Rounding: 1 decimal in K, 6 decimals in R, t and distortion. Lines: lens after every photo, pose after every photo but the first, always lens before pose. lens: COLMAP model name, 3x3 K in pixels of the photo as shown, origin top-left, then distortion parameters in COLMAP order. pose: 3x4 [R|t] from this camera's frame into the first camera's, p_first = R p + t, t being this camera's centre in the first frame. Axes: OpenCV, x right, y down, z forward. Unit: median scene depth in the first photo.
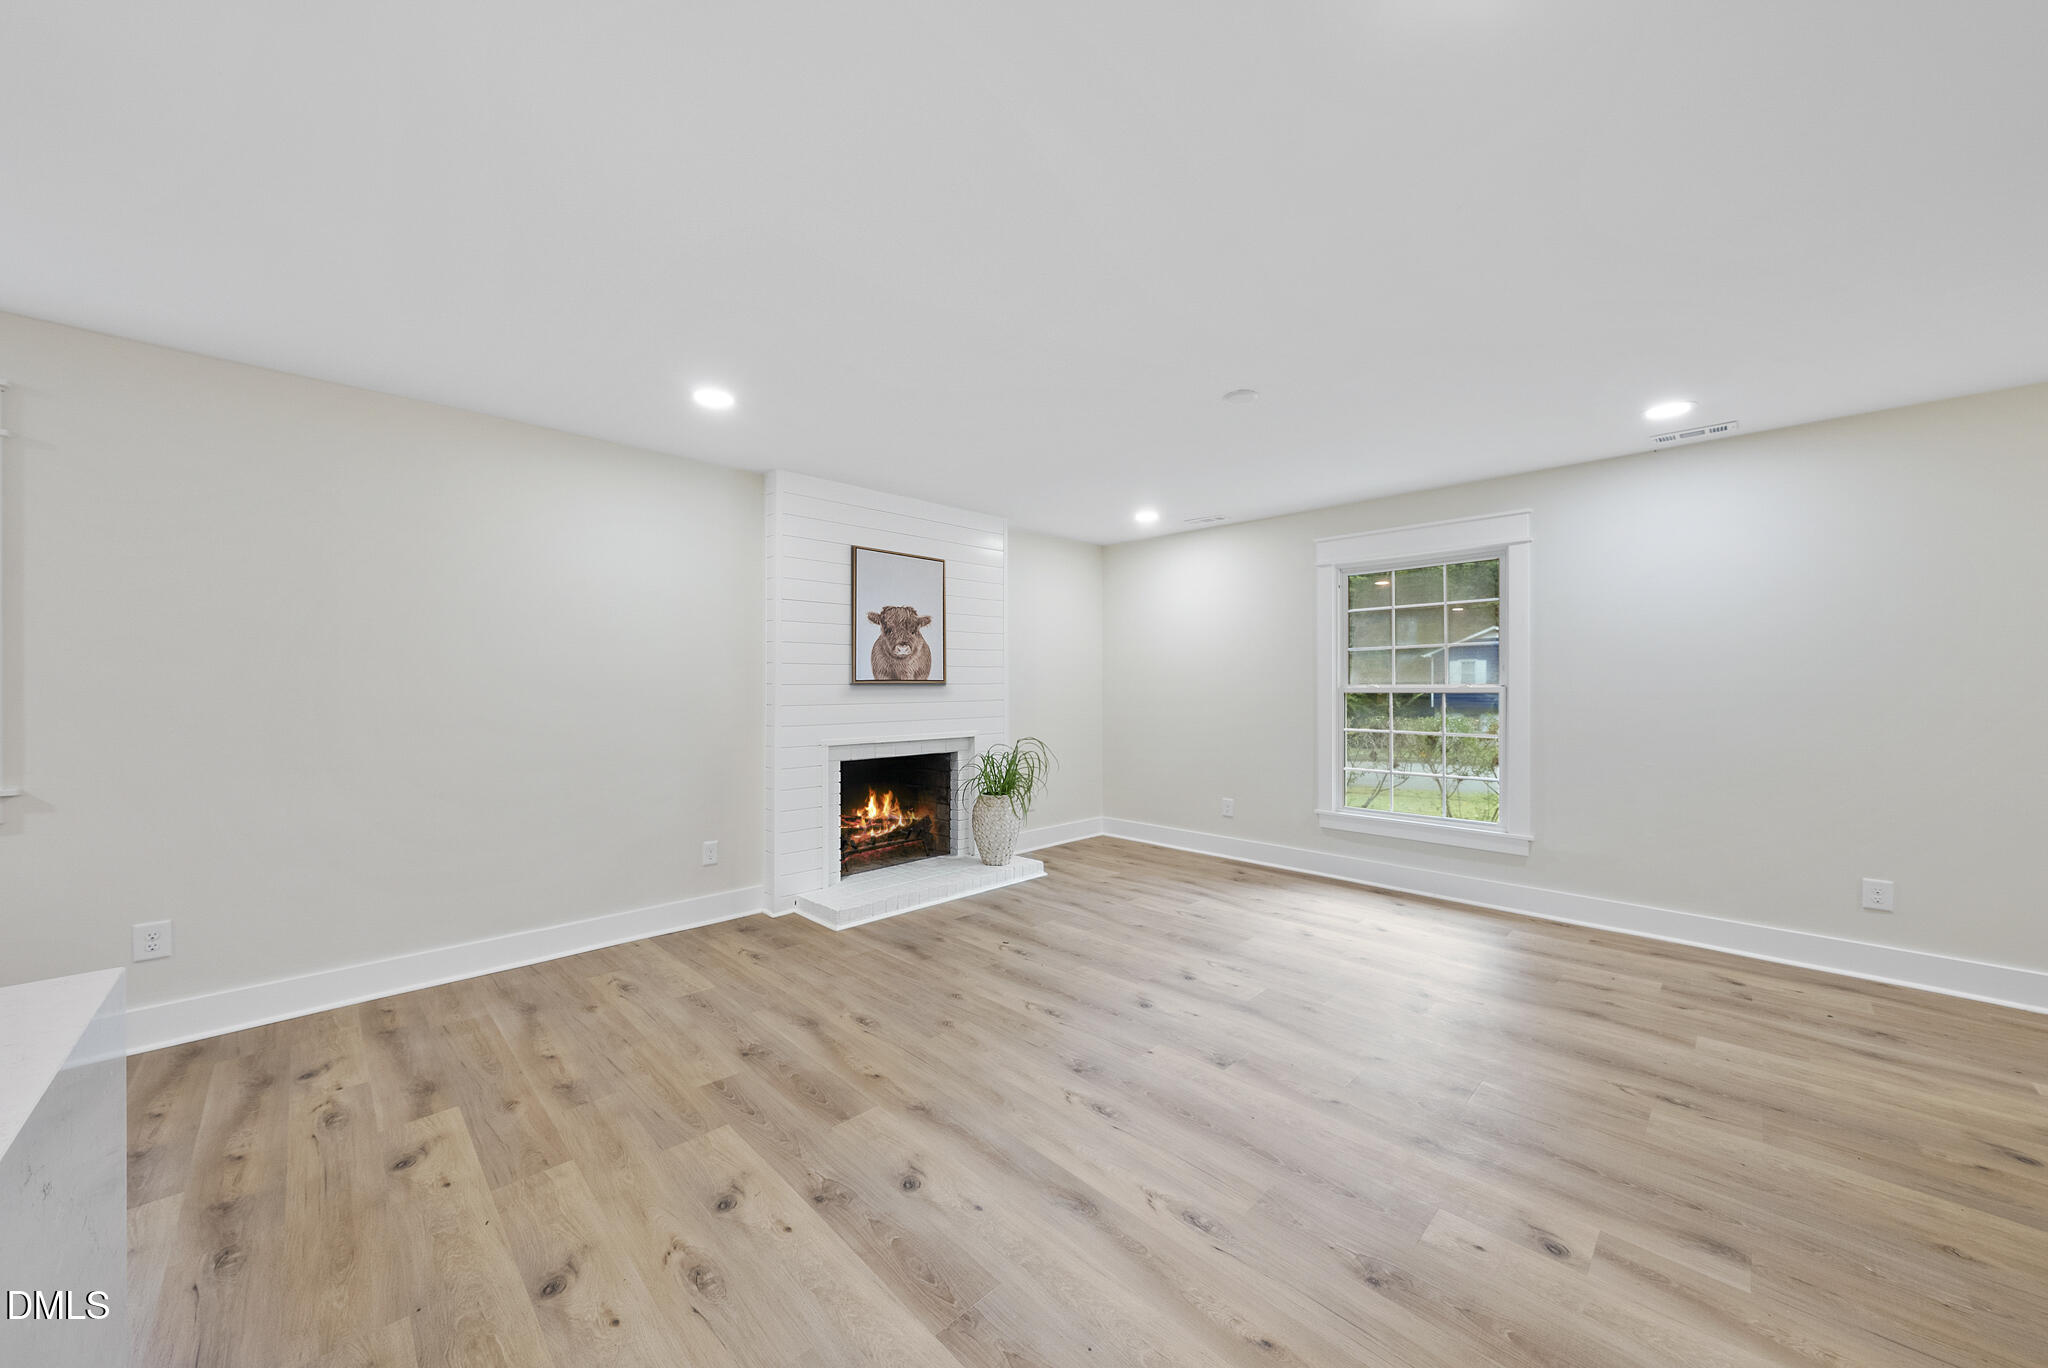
lens RADIAL K [[733.3, 0, 1019.8], [0, 733.3, 683.1], [0, 0, 1]] dist [0.000058, -0.000001]
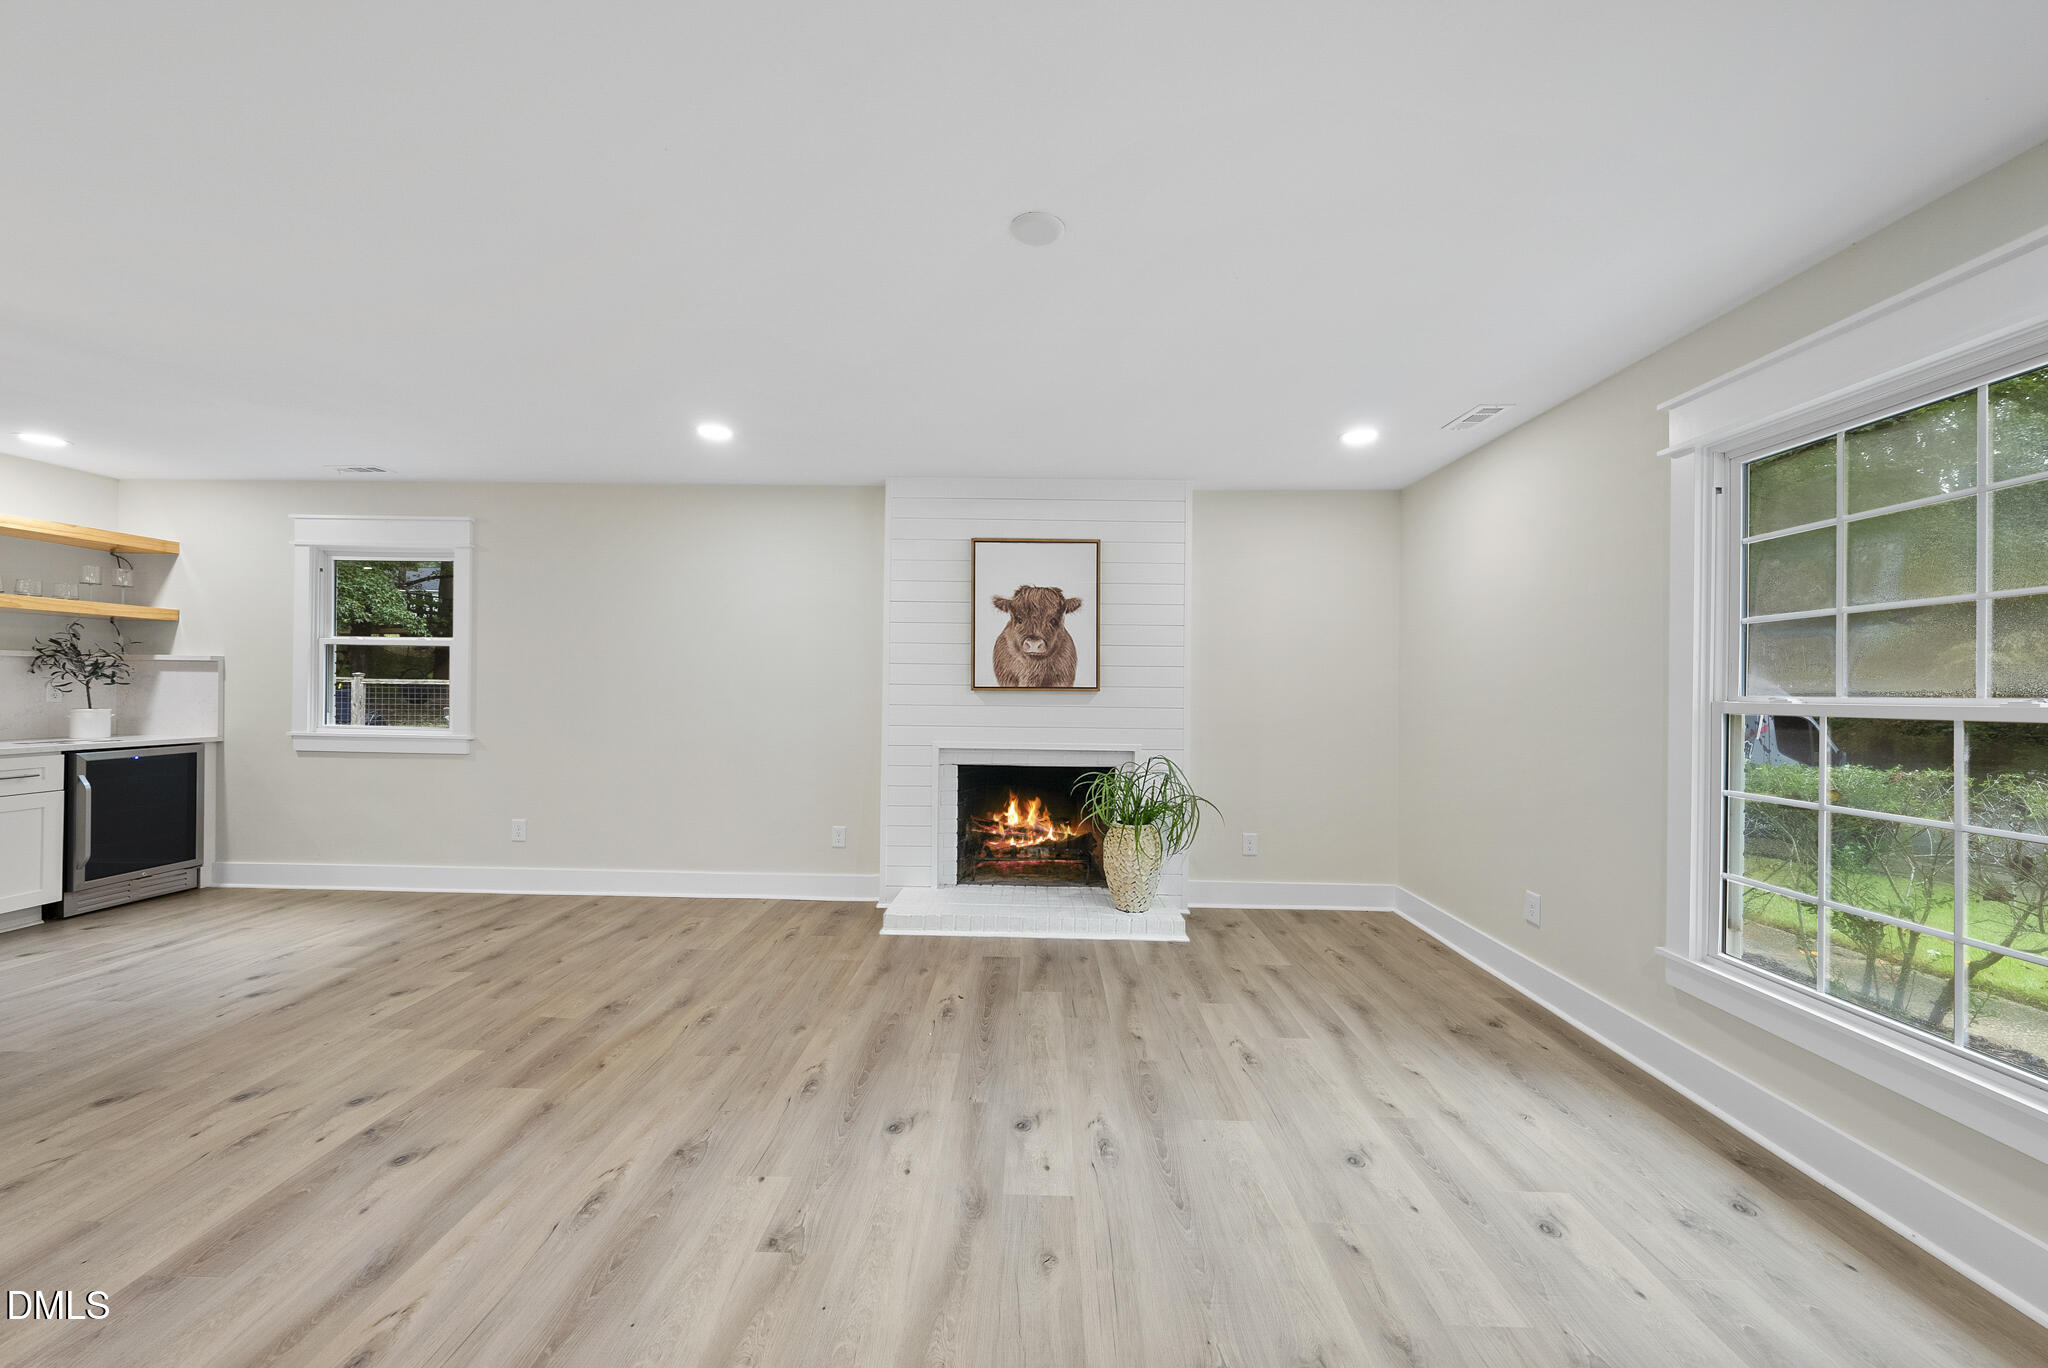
lens RADIAL K [[733.3, 0, 1019.8], [0, 733.3, 683.1], [0, 0, 1]] dist [0.000058, -0.000001]
pose [[0.696264, 0.004093, -0.717774, 0.564954], [-0.011392, 0.999921, -0.005349, 0.001757], [0.717695, 0.011901, 0.696256, 0.421534]]
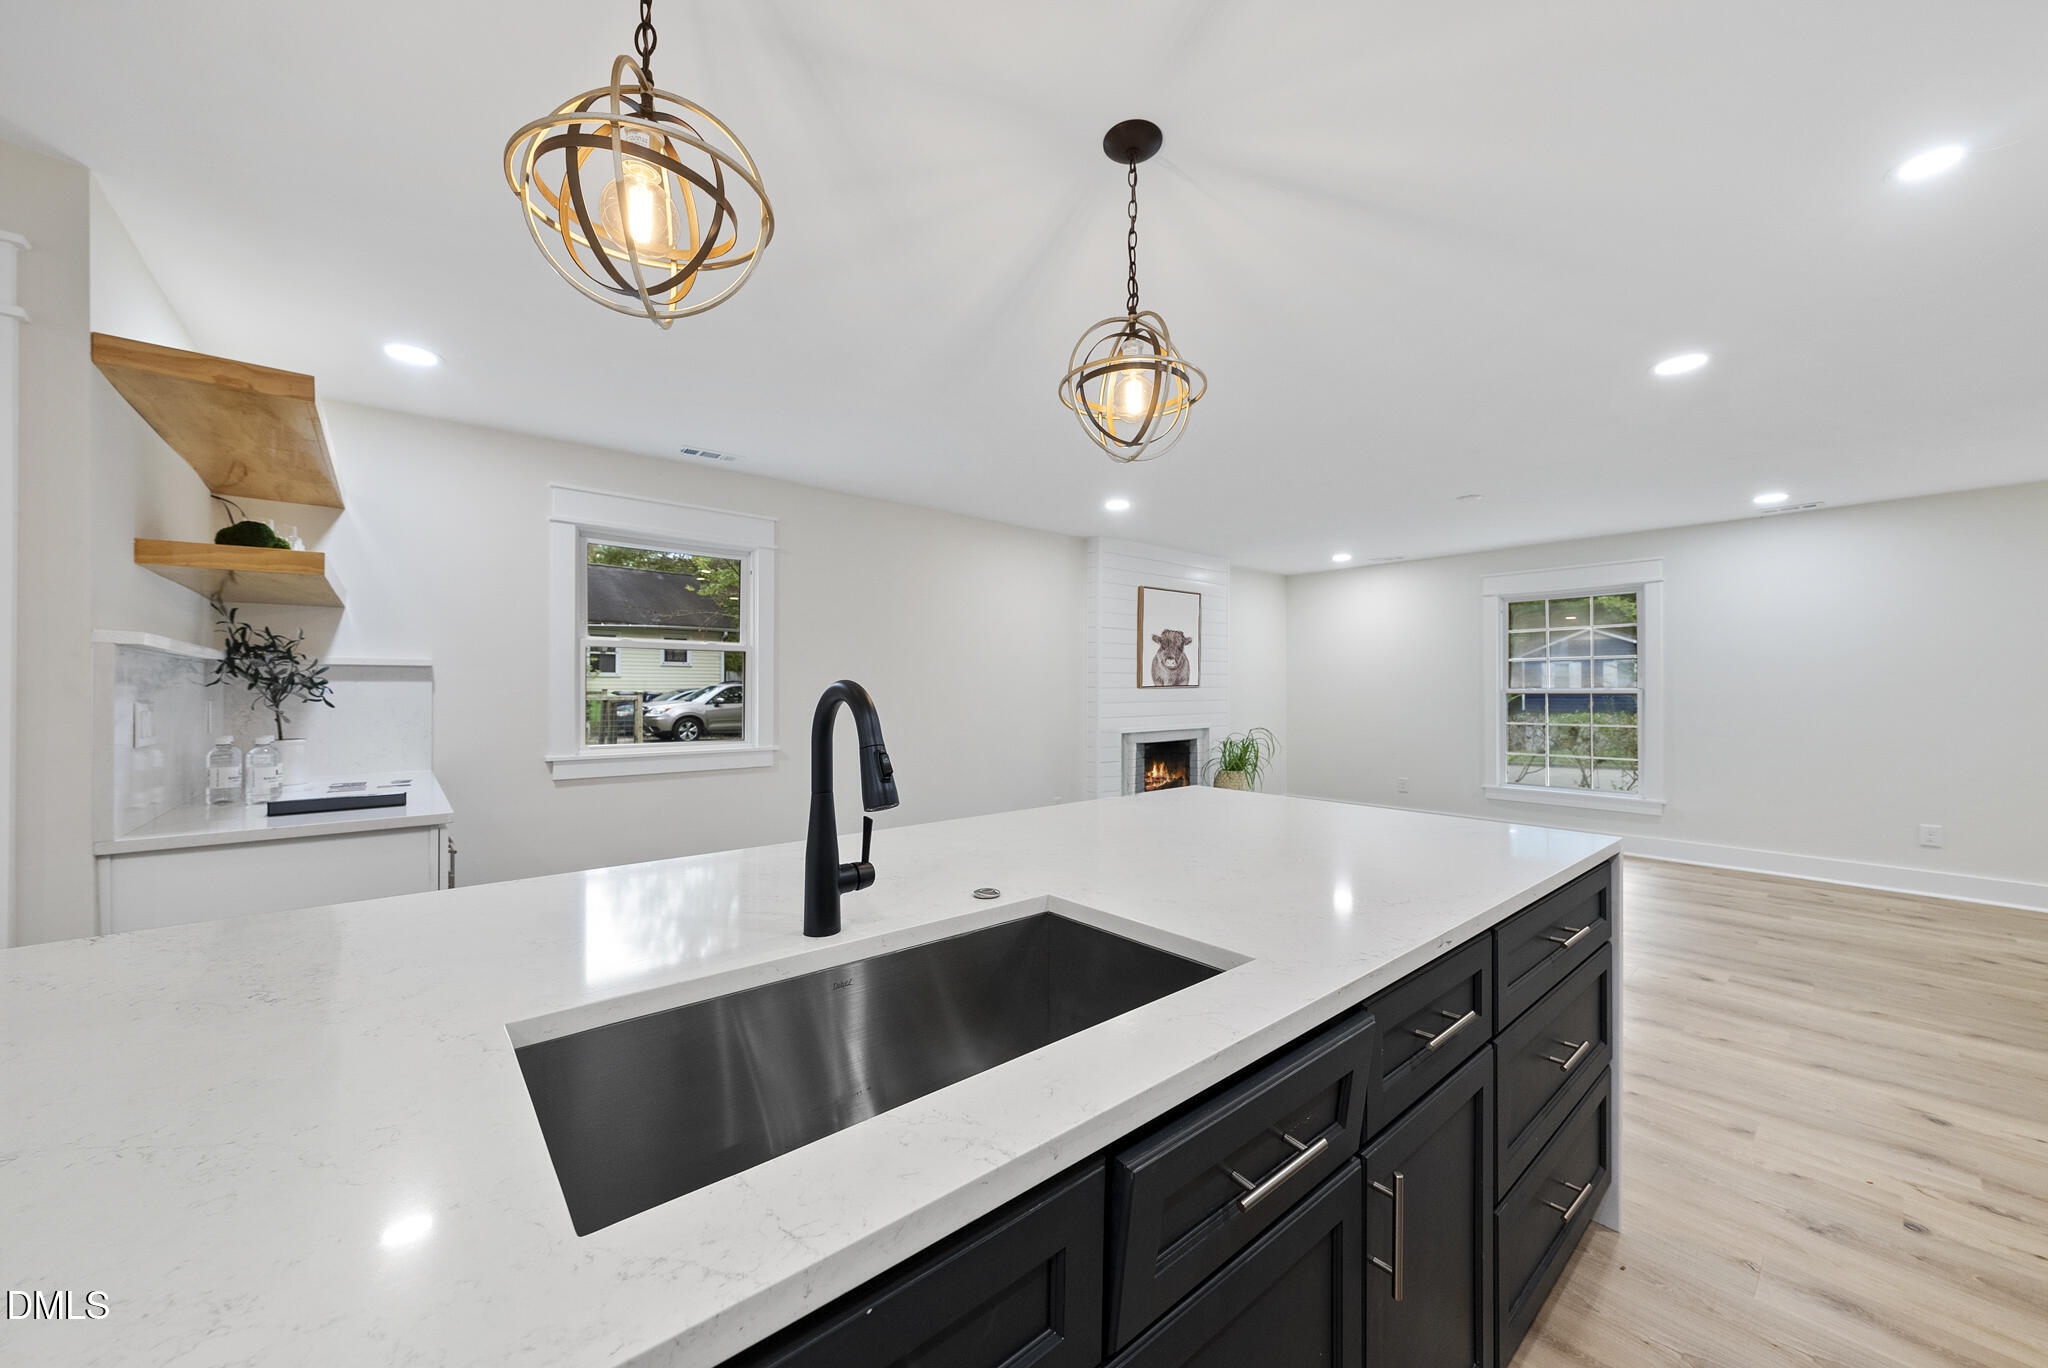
lens RADIAL K [[743.8, 0, 1024.0], [0, 743.8, 684.0], [0, 0, 1]] dist [0.001140, 0.000091]
pose [[0.997630, -0.001239, -0.068793, -0.386393], [0.001040, 0.999995, -0.002932, -0.001274], [0.068796, 0.002854, 0.997627, -0.451220]]
